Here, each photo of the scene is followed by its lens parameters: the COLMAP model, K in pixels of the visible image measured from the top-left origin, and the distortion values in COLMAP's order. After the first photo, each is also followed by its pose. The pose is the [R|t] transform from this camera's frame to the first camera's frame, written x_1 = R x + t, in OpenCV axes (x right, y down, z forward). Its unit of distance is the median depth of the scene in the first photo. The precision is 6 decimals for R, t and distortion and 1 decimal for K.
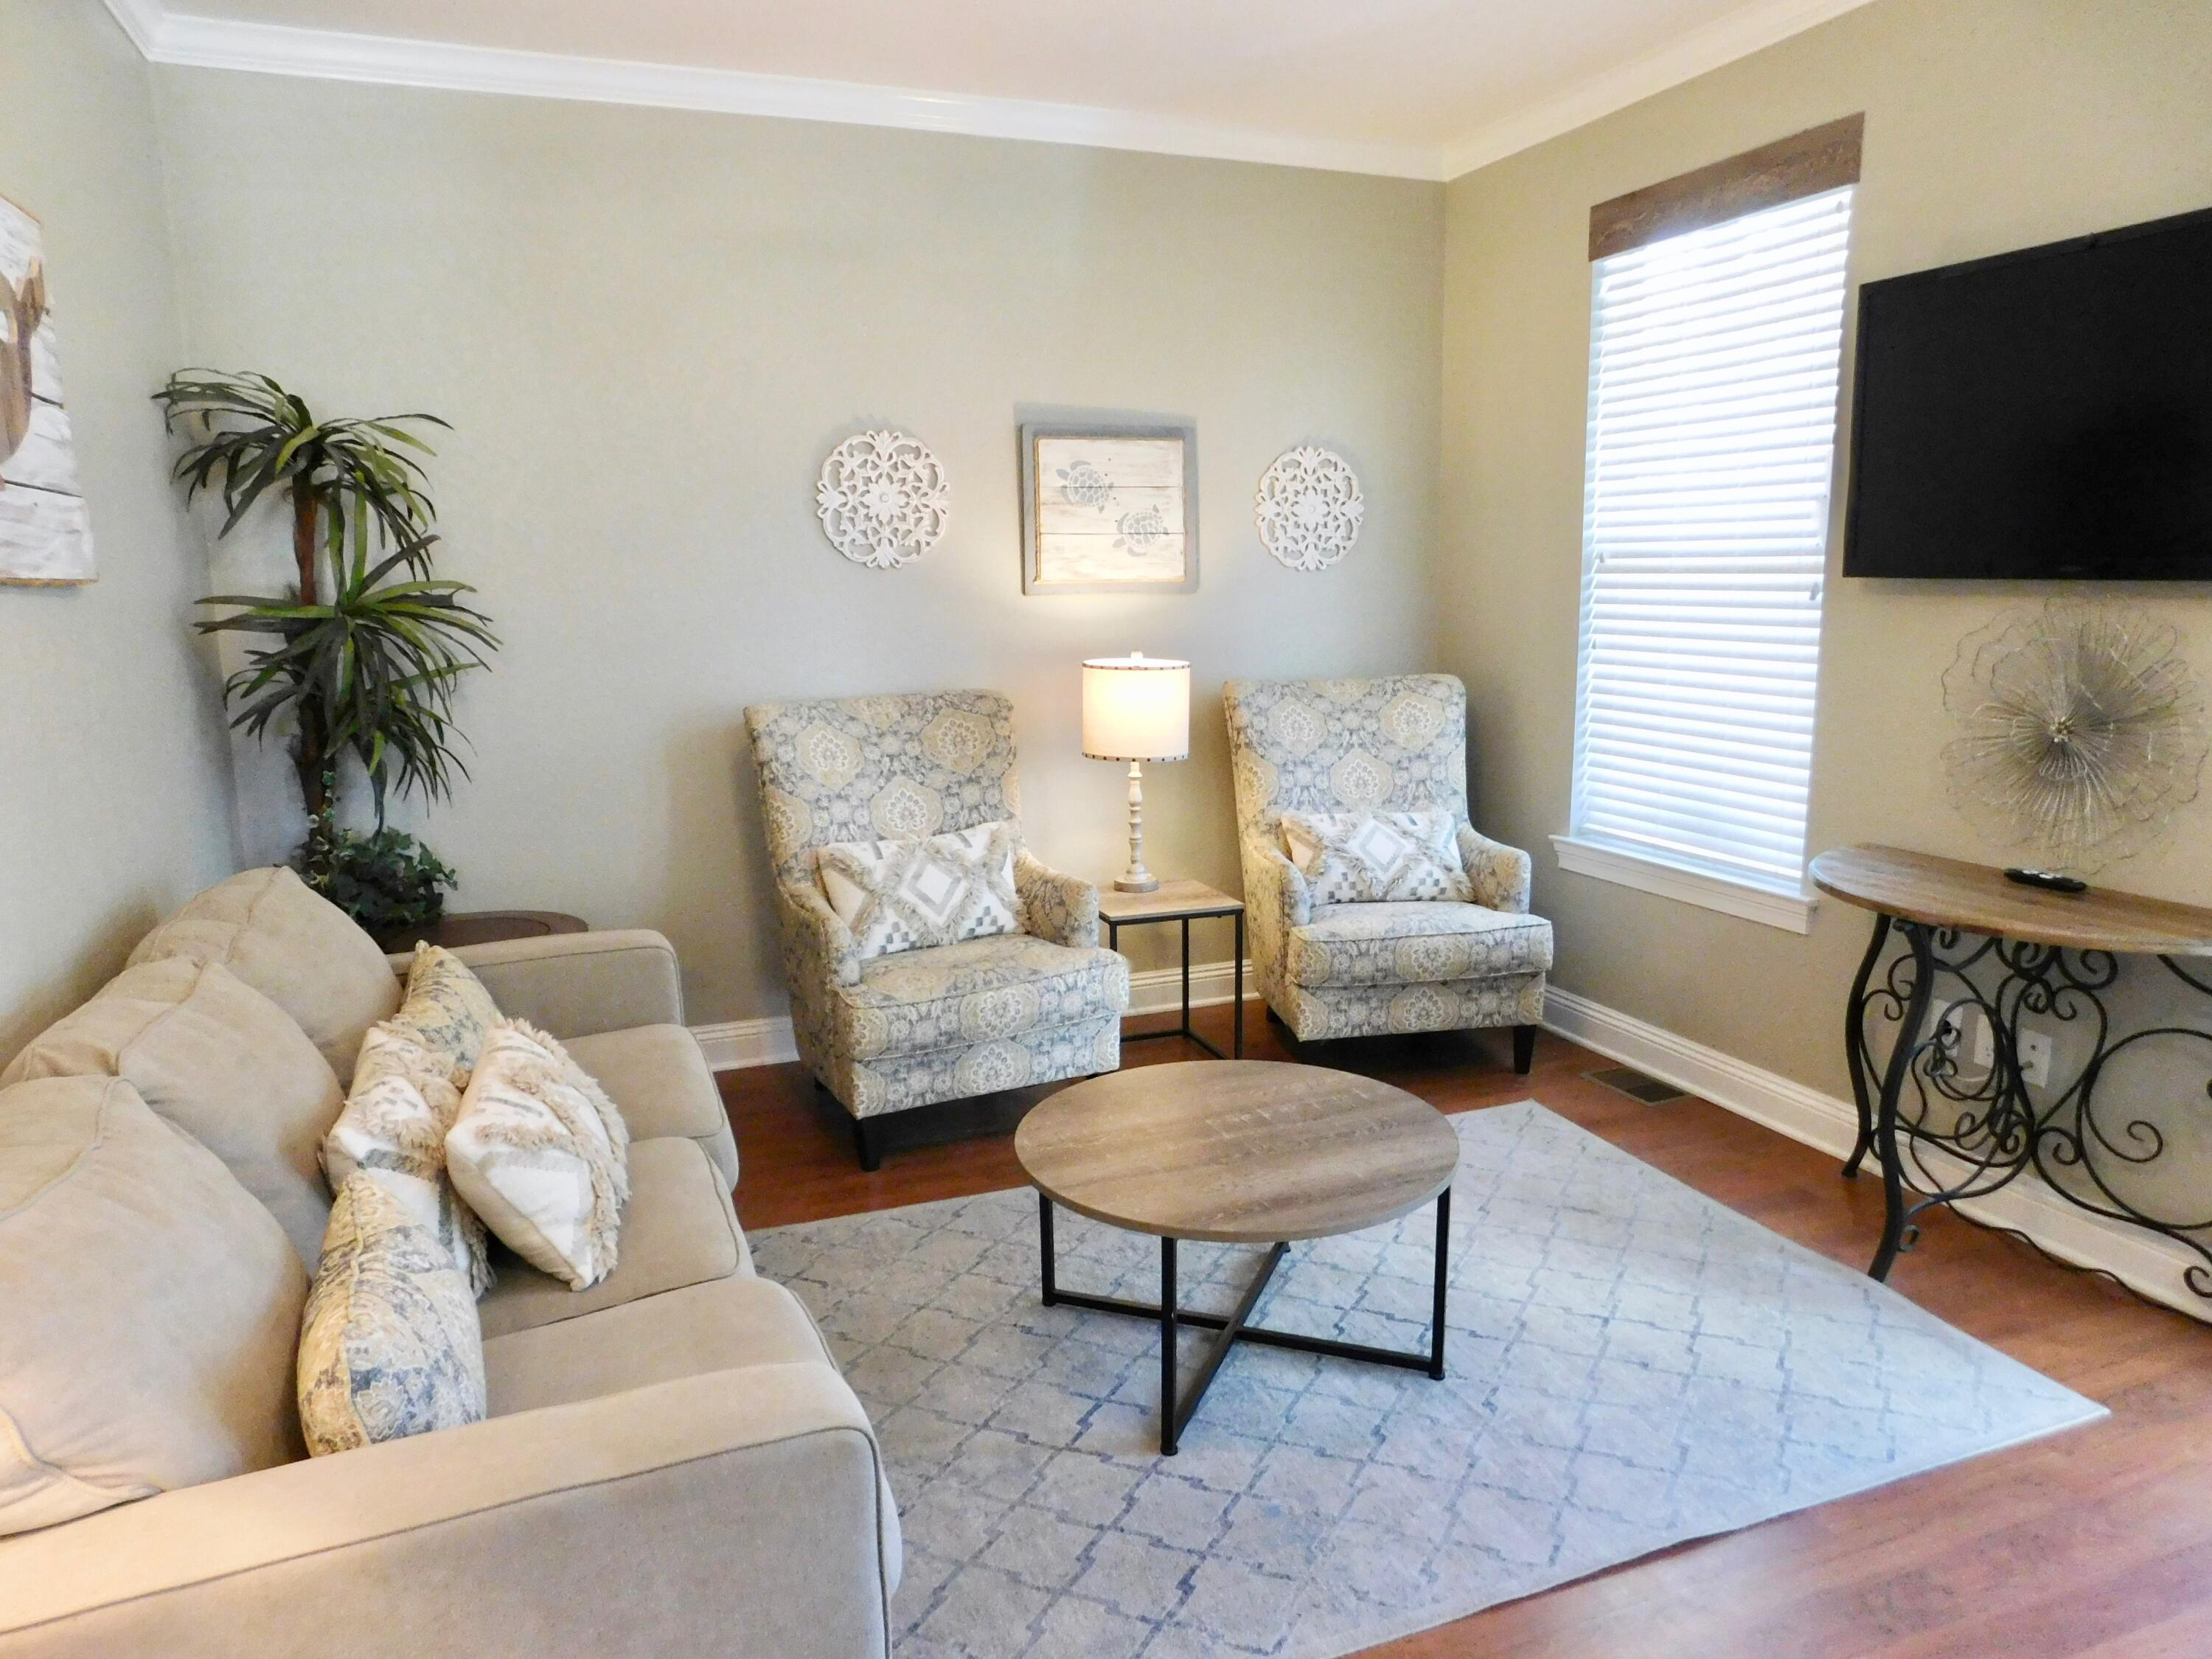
lens RADIAL K [[1483.1, 0, 1113.3], [0, 1483.1, 824.5], [0, 0, 1]] dist [-0.057162, 0.054282]
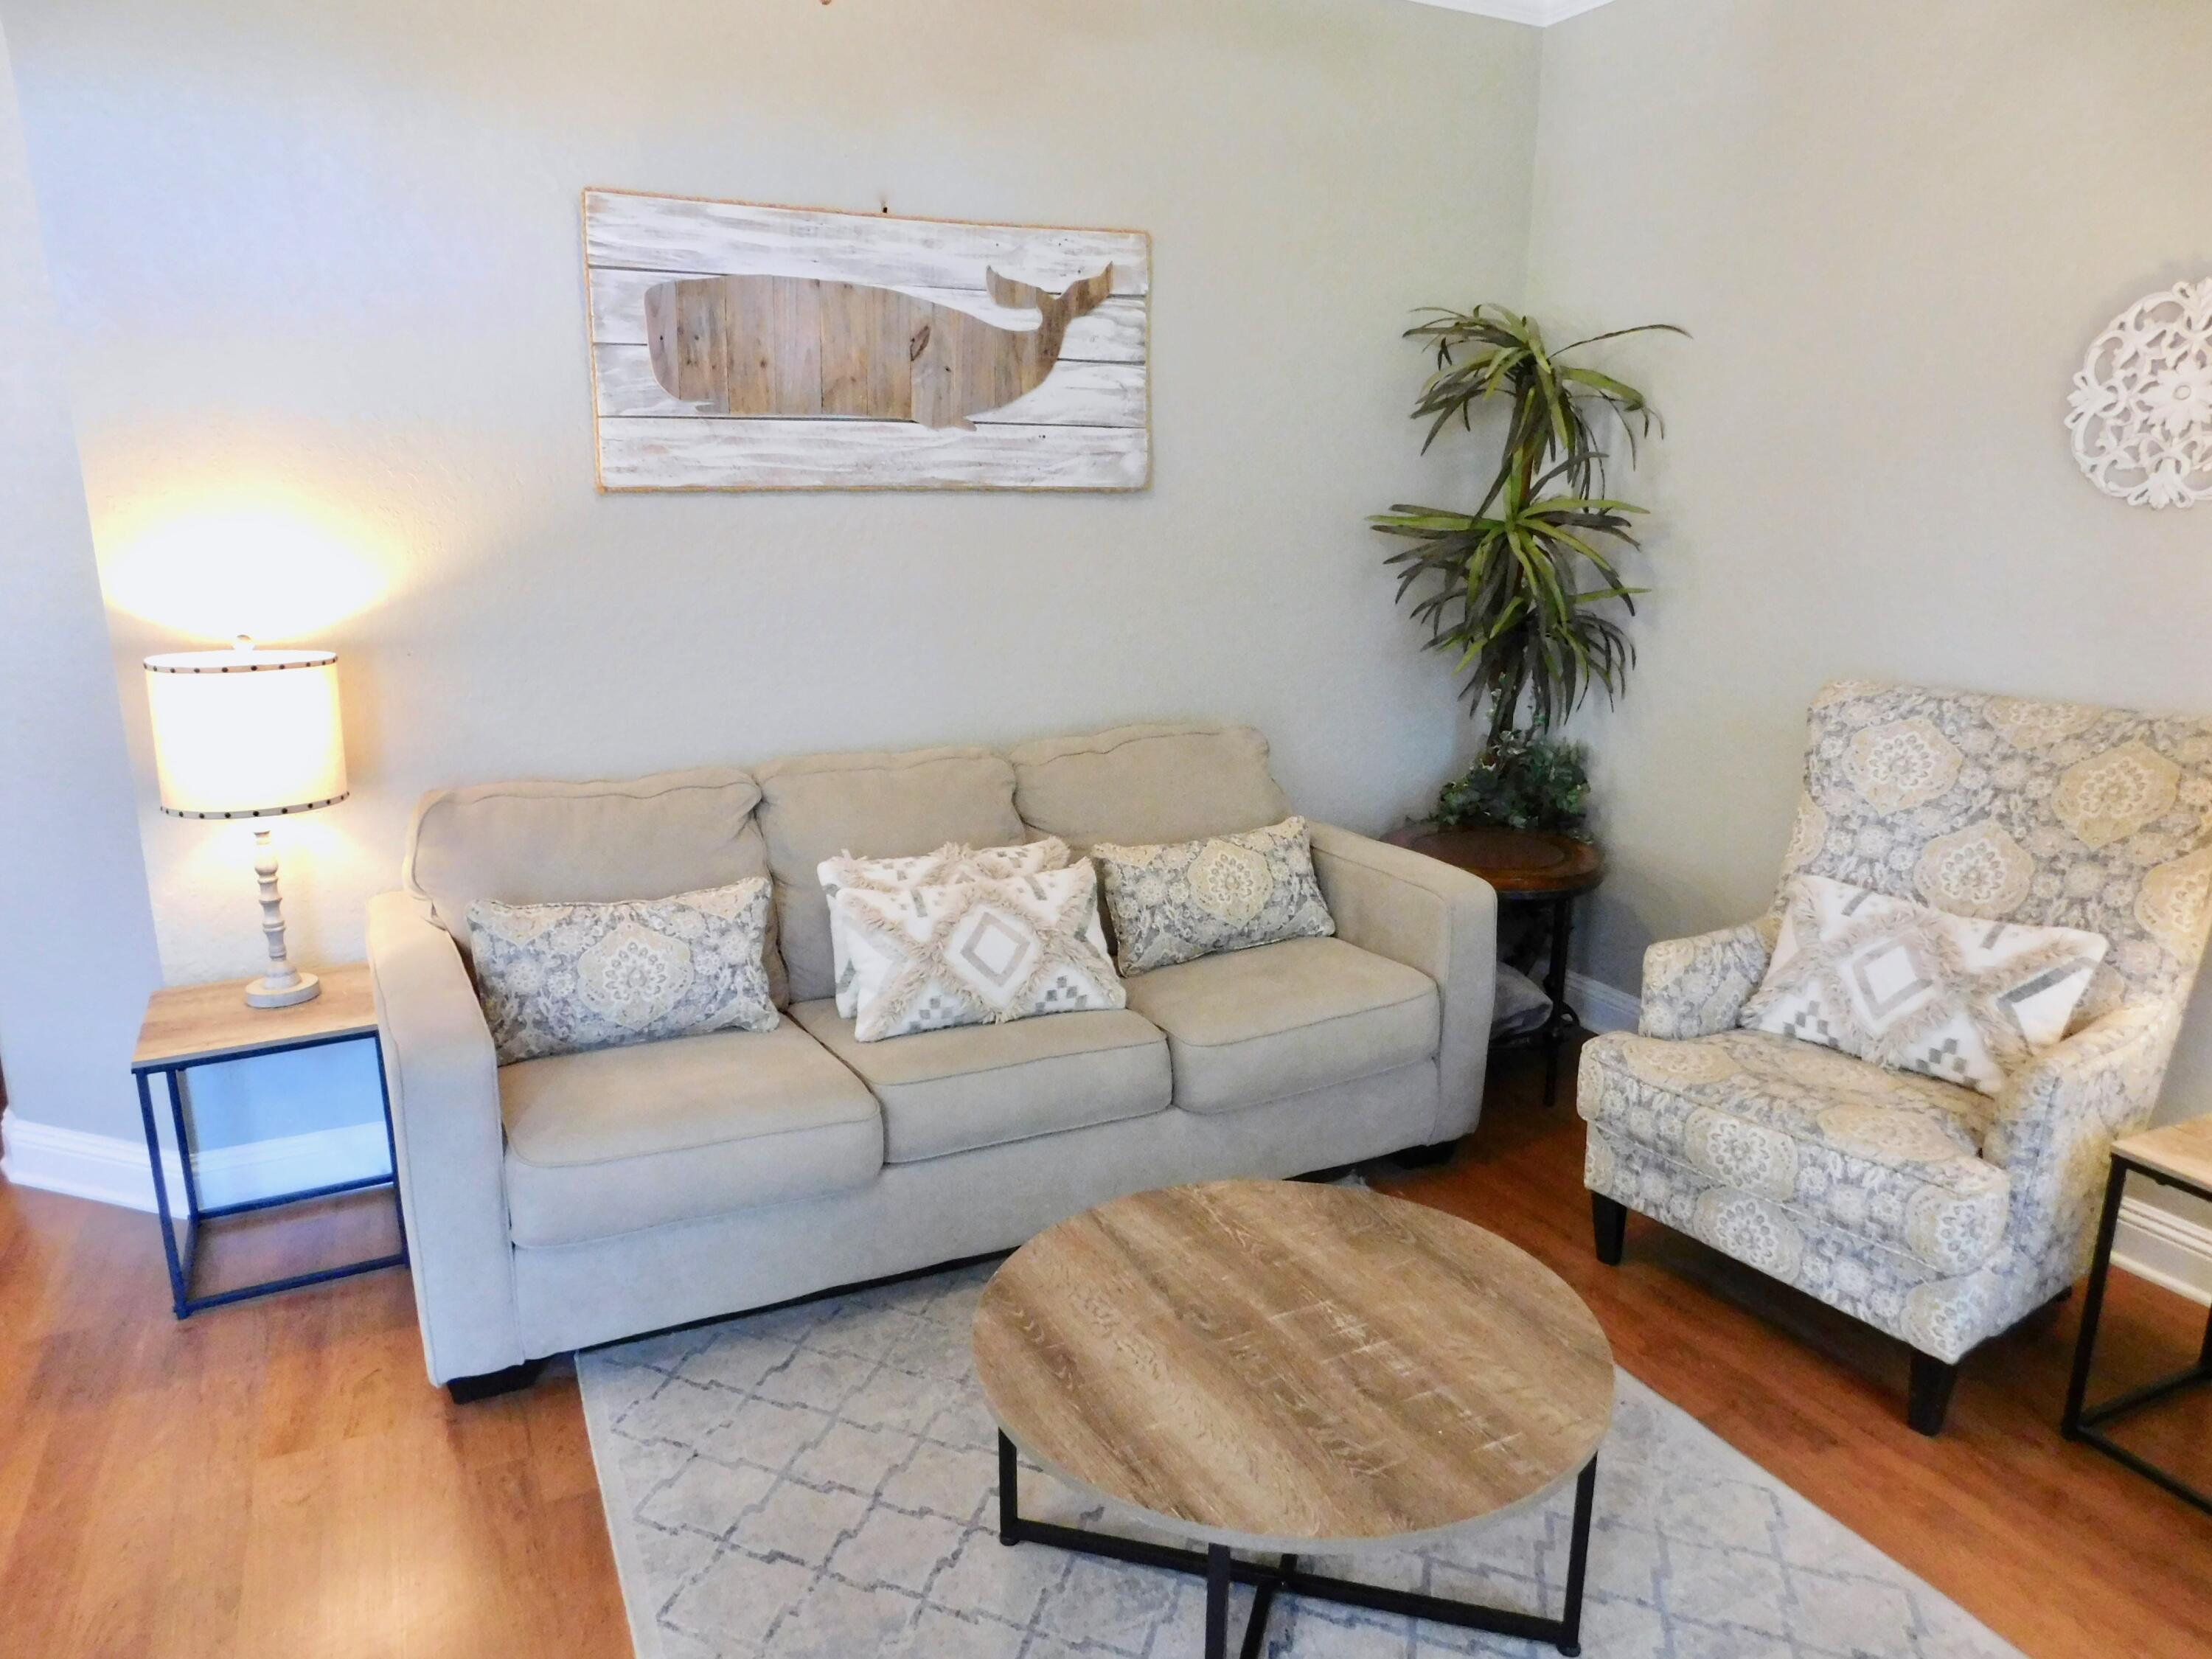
lens RADIAL K [[1483.1, 0, 1101.0], [0, 1483.1, 830.6], [0, 0, 1]] dist [-0.057162, 0.054282]
pose [[0.089036, 0.245788, -0.965226, 0.443316], [-0.182047, 0.956766, 0.226841, -0.101494], [0.979250, 0.155520, 0.129931, 0.502588]]
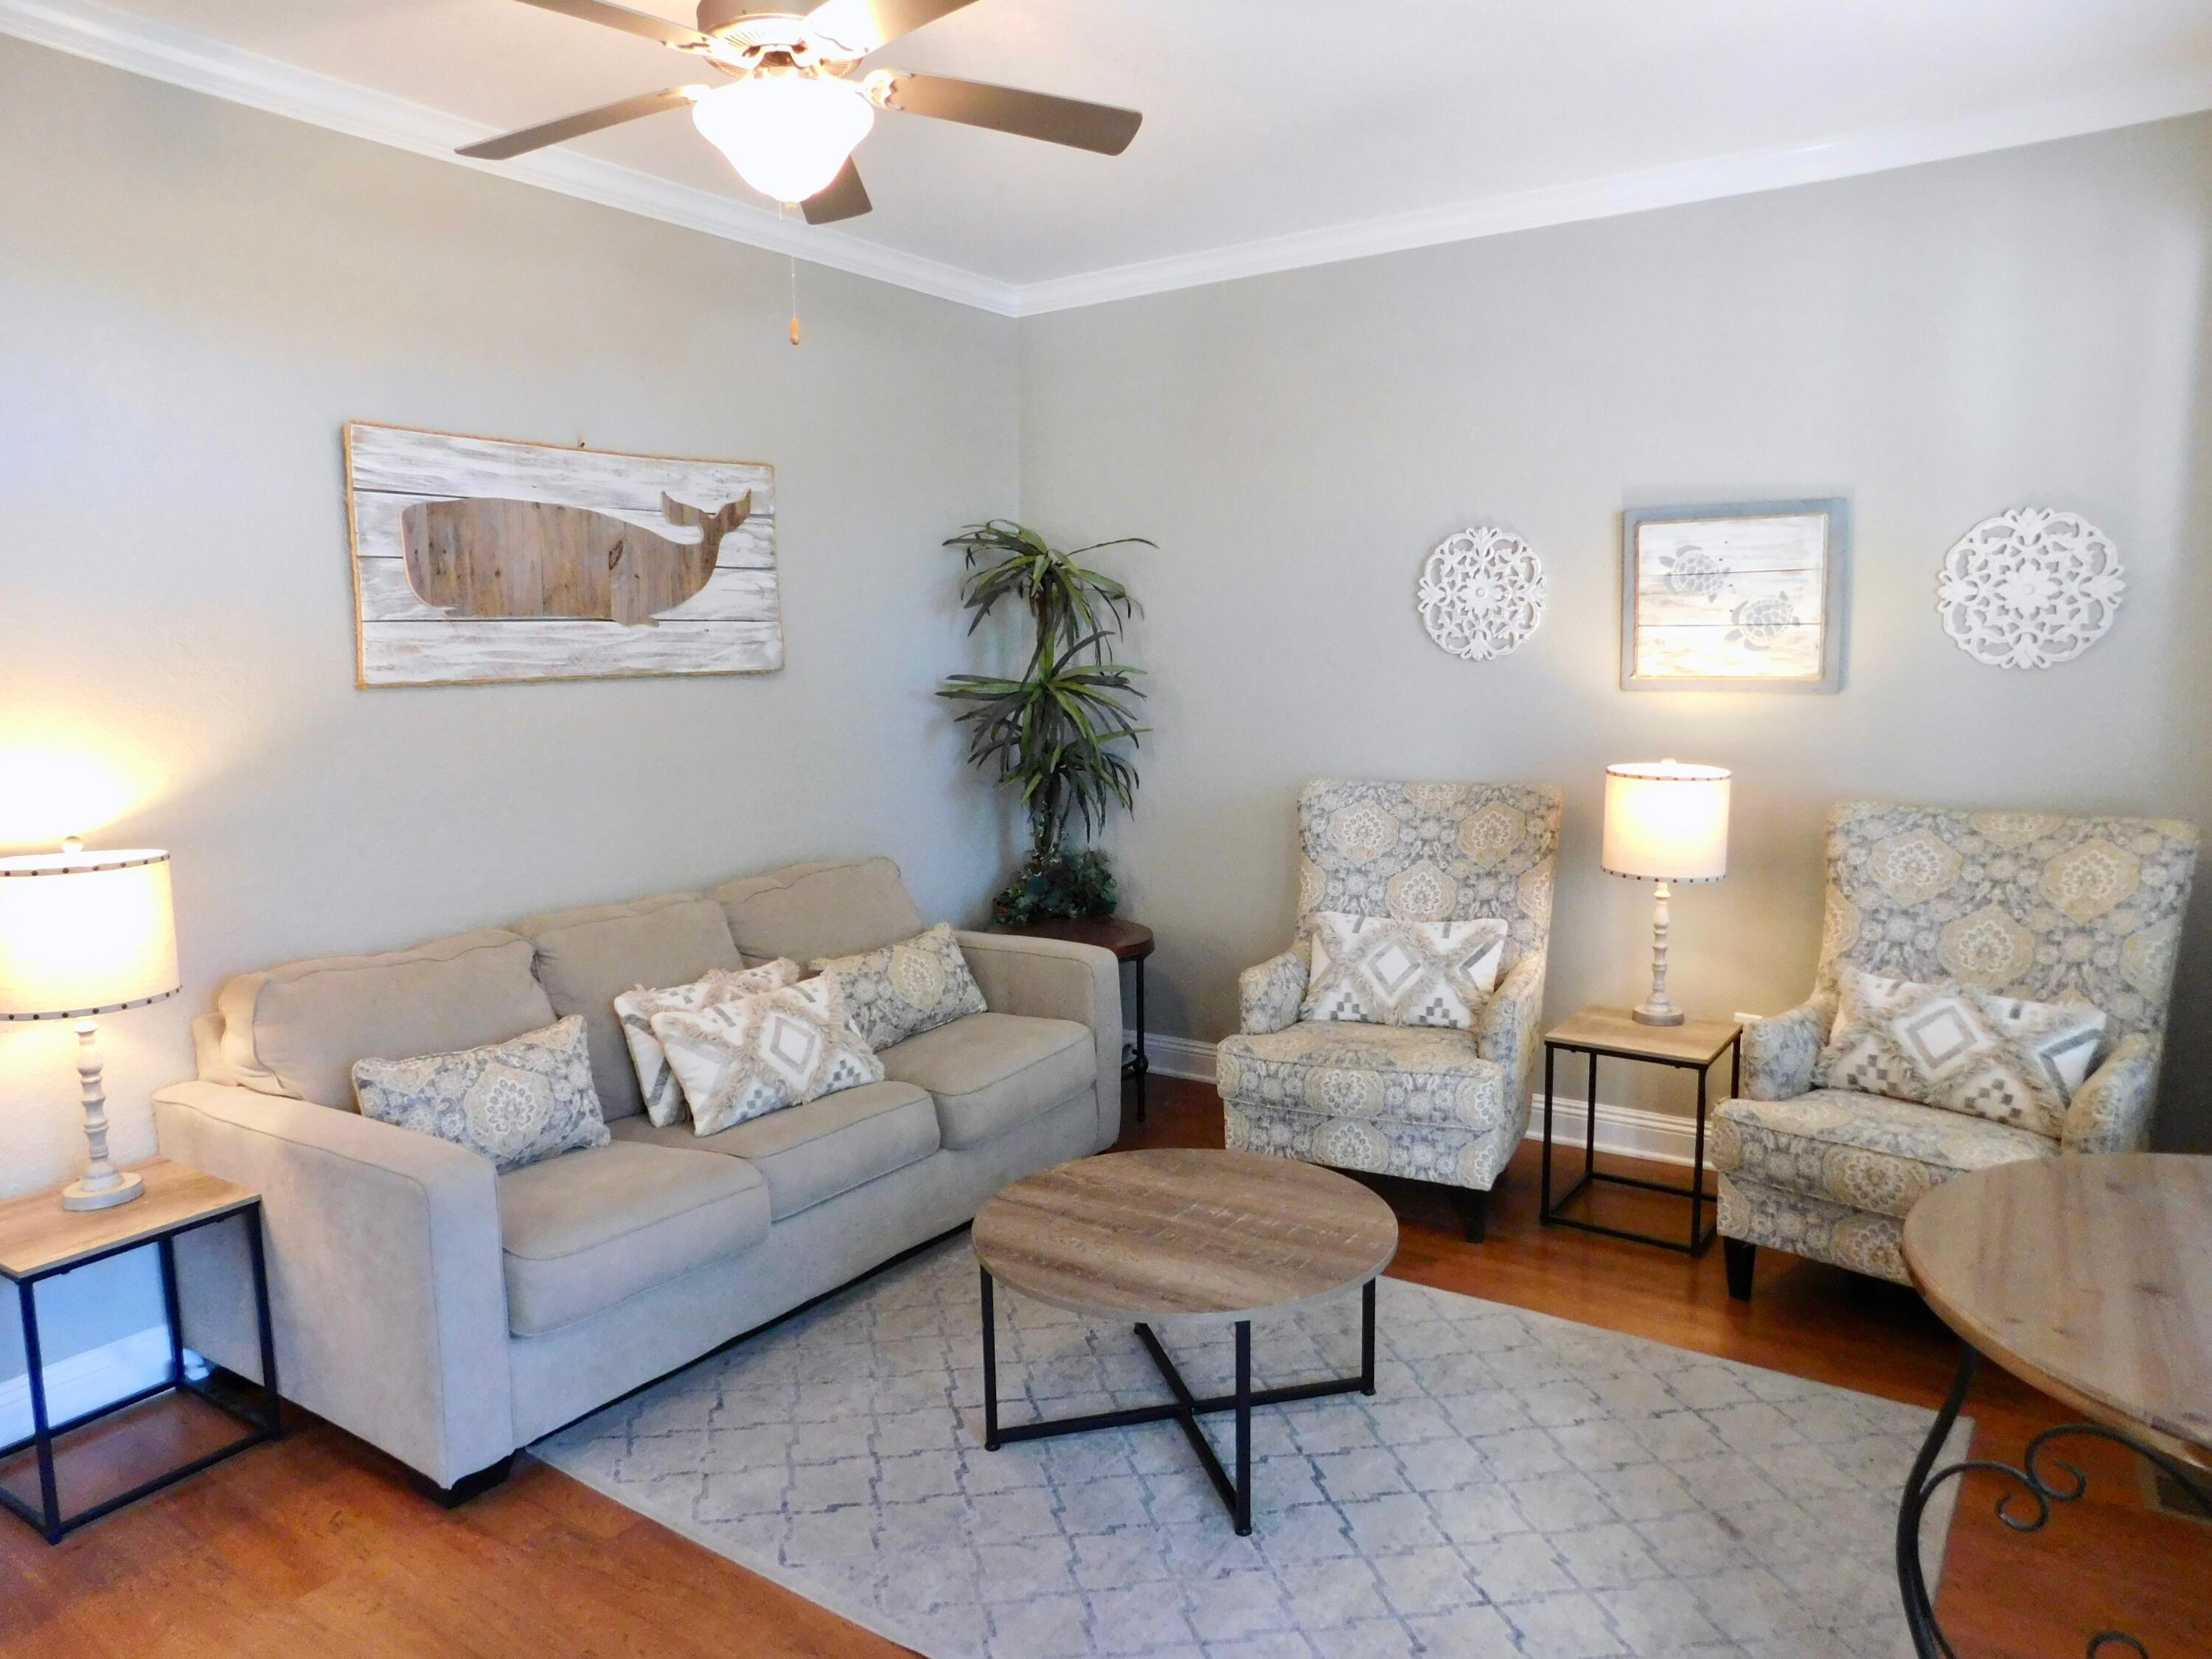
lens RADIAL K [[1483.1, 0, 1108.0], [0, 1483.1, 836.2], [0, 0, 1]] dist [-0.057162, 0.054282]
pose [[0.560781, 0.112587, -0.820274, 0.561193], [-0.135581, 0.989825, 0.043169, -0.062105], [0.816788, 0.087006, 0.570340, 0.216305]]
